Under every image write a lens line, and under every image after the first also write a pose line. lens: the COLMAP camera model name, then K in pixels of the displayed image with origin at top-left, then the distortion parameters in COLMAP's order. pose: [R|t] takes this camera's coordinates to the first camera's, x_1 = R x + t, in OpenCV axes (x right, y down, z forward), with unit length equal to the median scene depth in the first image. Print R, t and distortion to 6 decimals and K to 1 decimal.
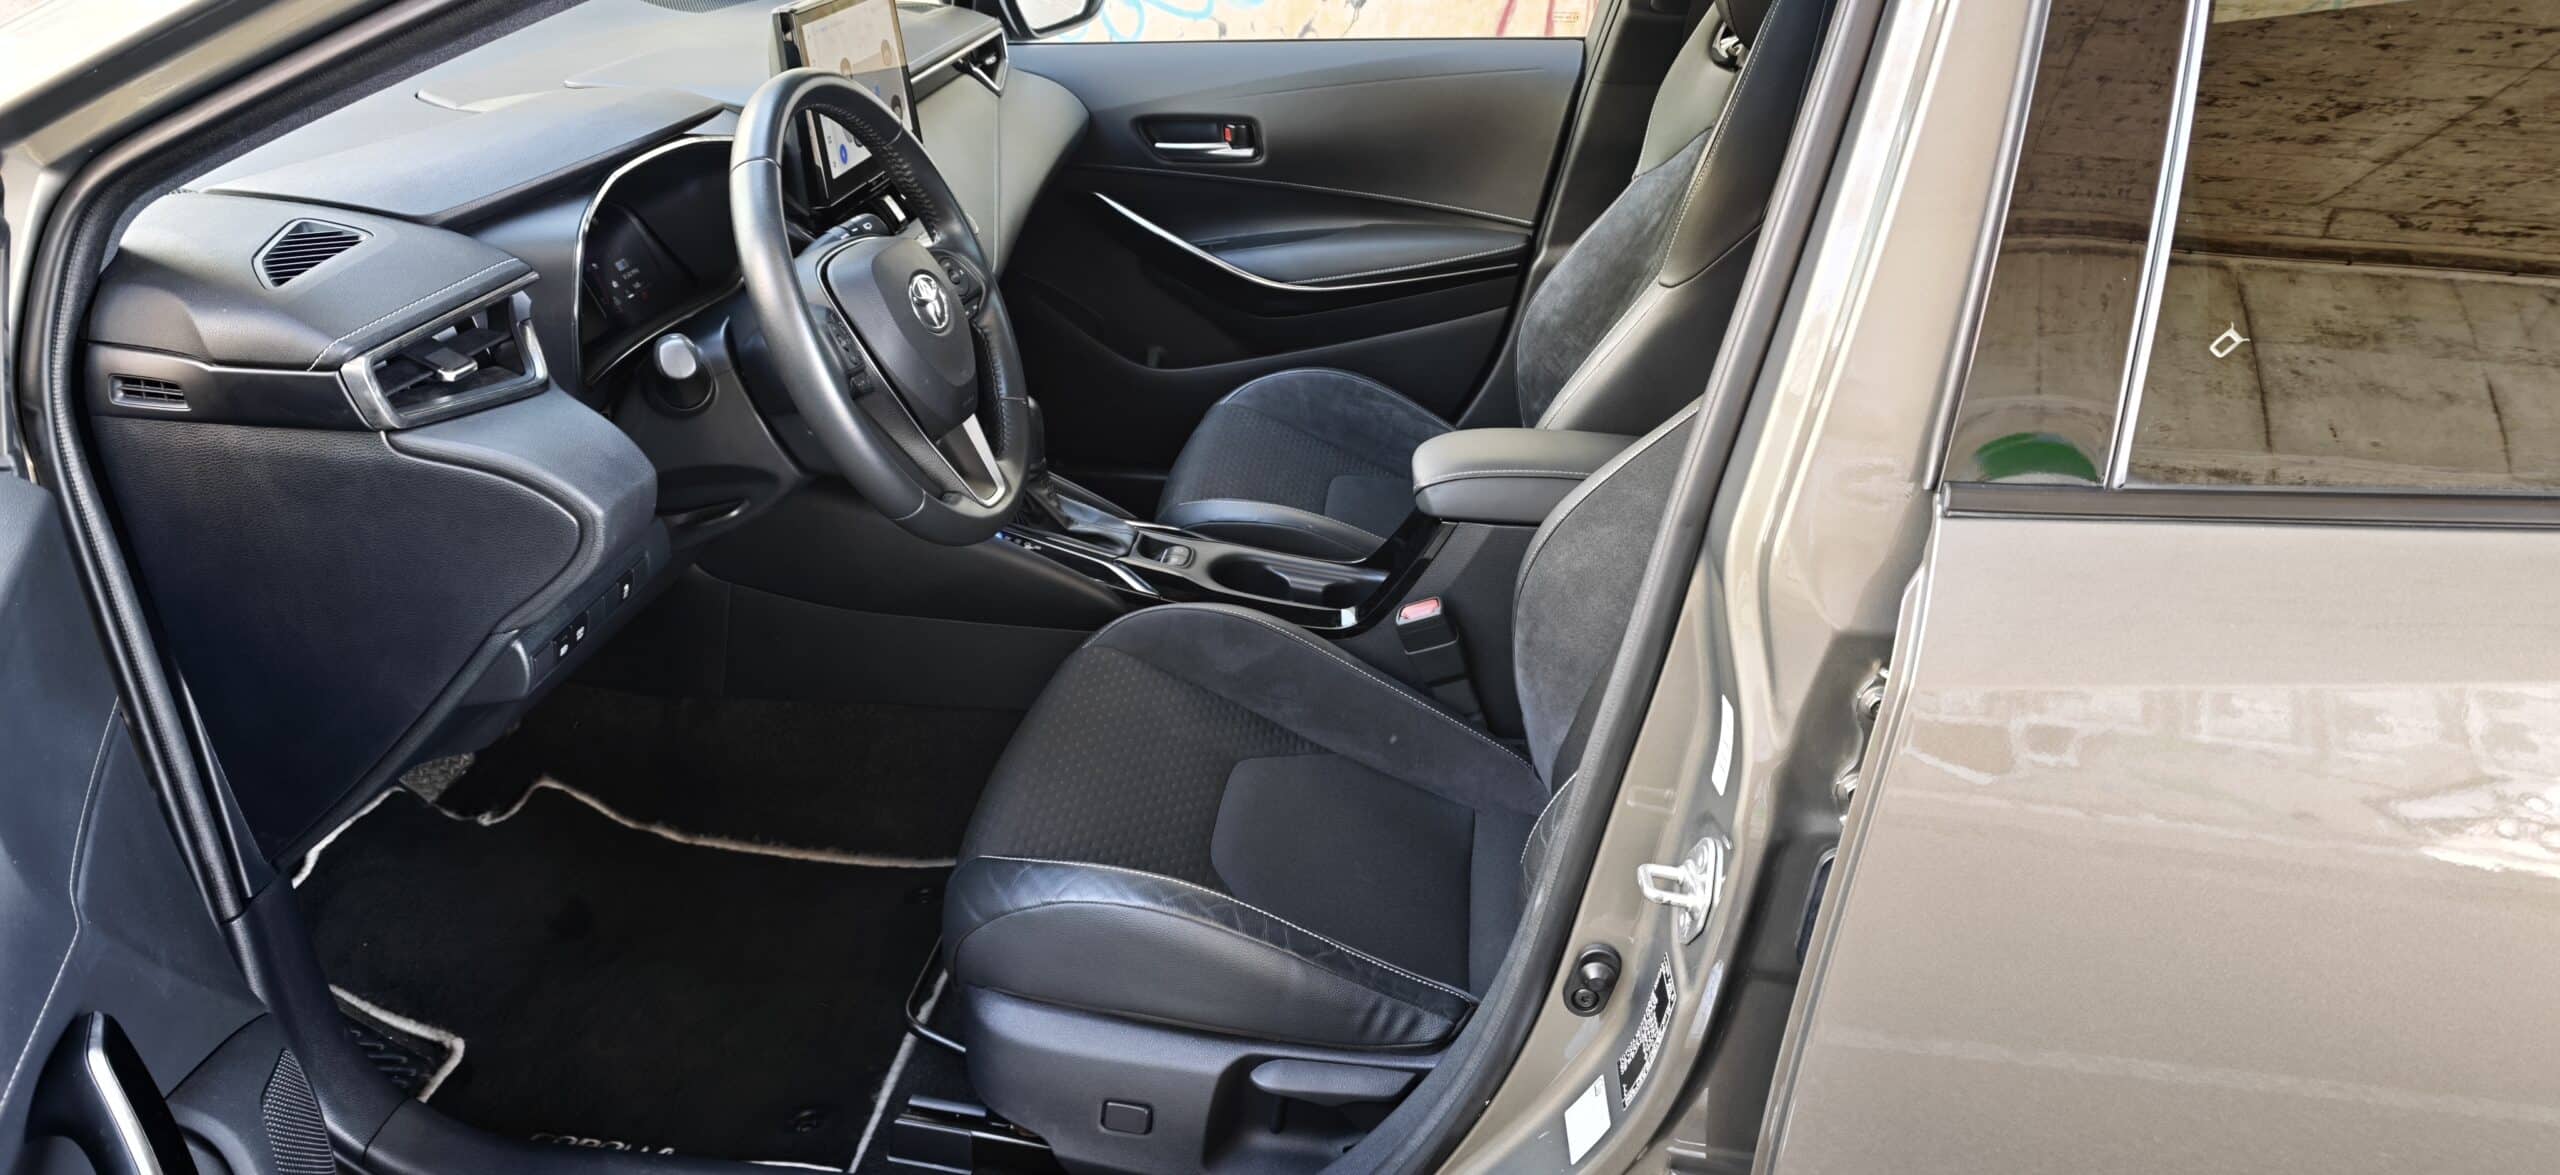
lens RADIAL K [[1738.3, 0, 1284.2], [0, 1738.3, 498.7], [0, 0, 1]] dist [0.073389, -0.089037]
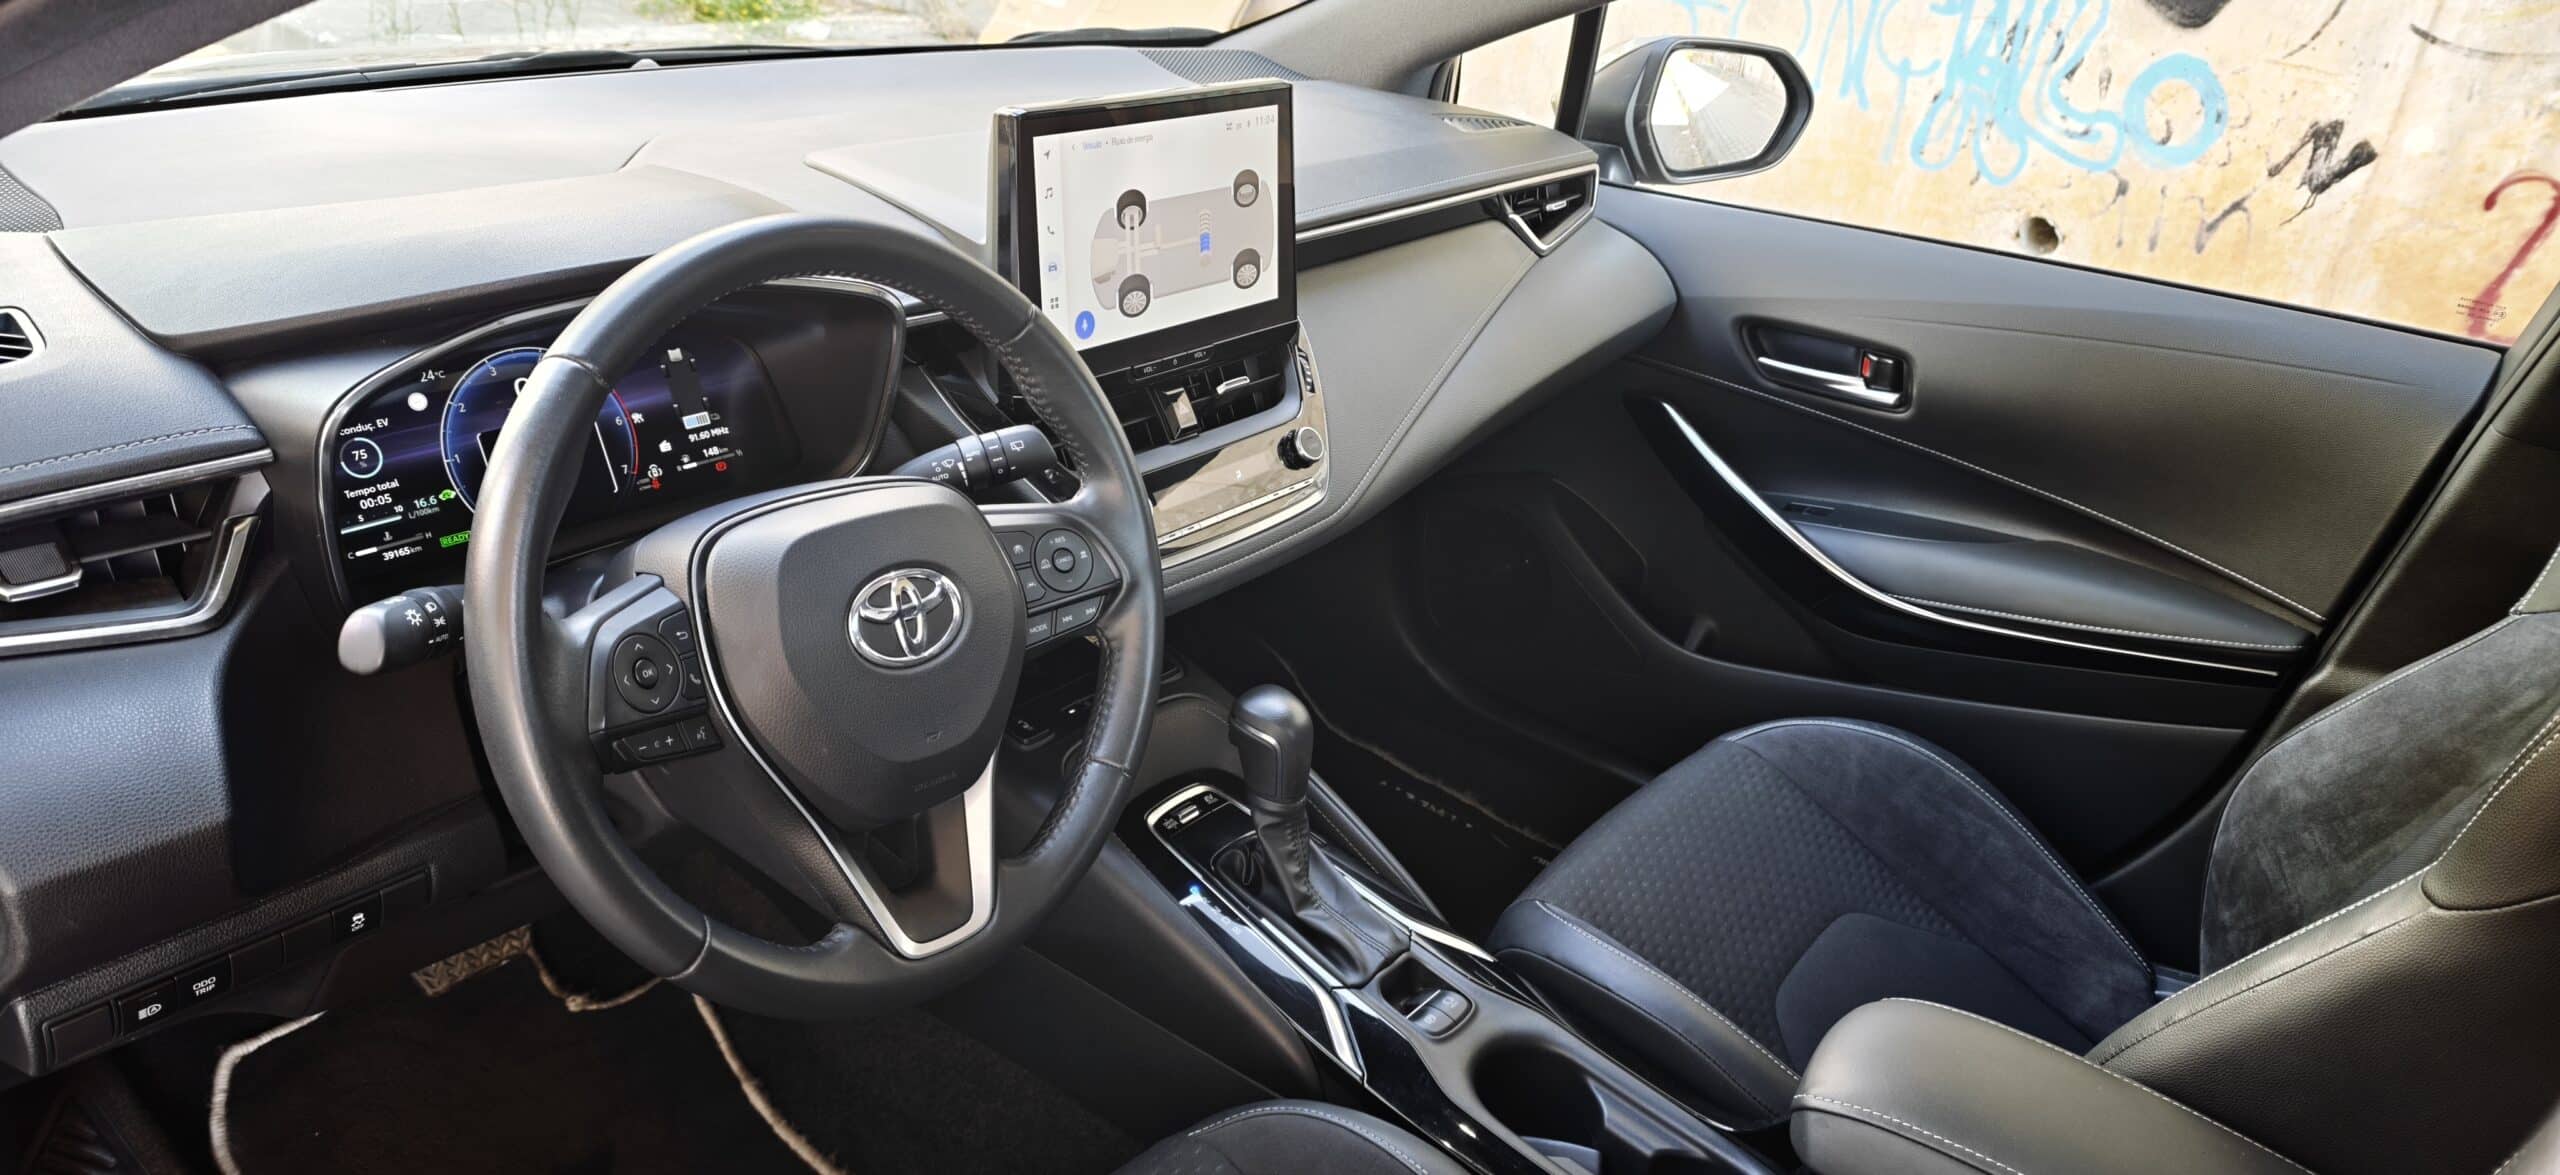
lens RADIAL K [[1738.3, 0, 1284.2], [0, 1738.3, 498.7], [0, 0, 1]] dist [0.073389, -0.089037]
pose [[0.854071, 0.260974, -0.449950, 0.101861], [-0.278297, 0.960069, 0.028598, -0.118395], [0.439447, 0.100795, 0.892596, 0.288962]]
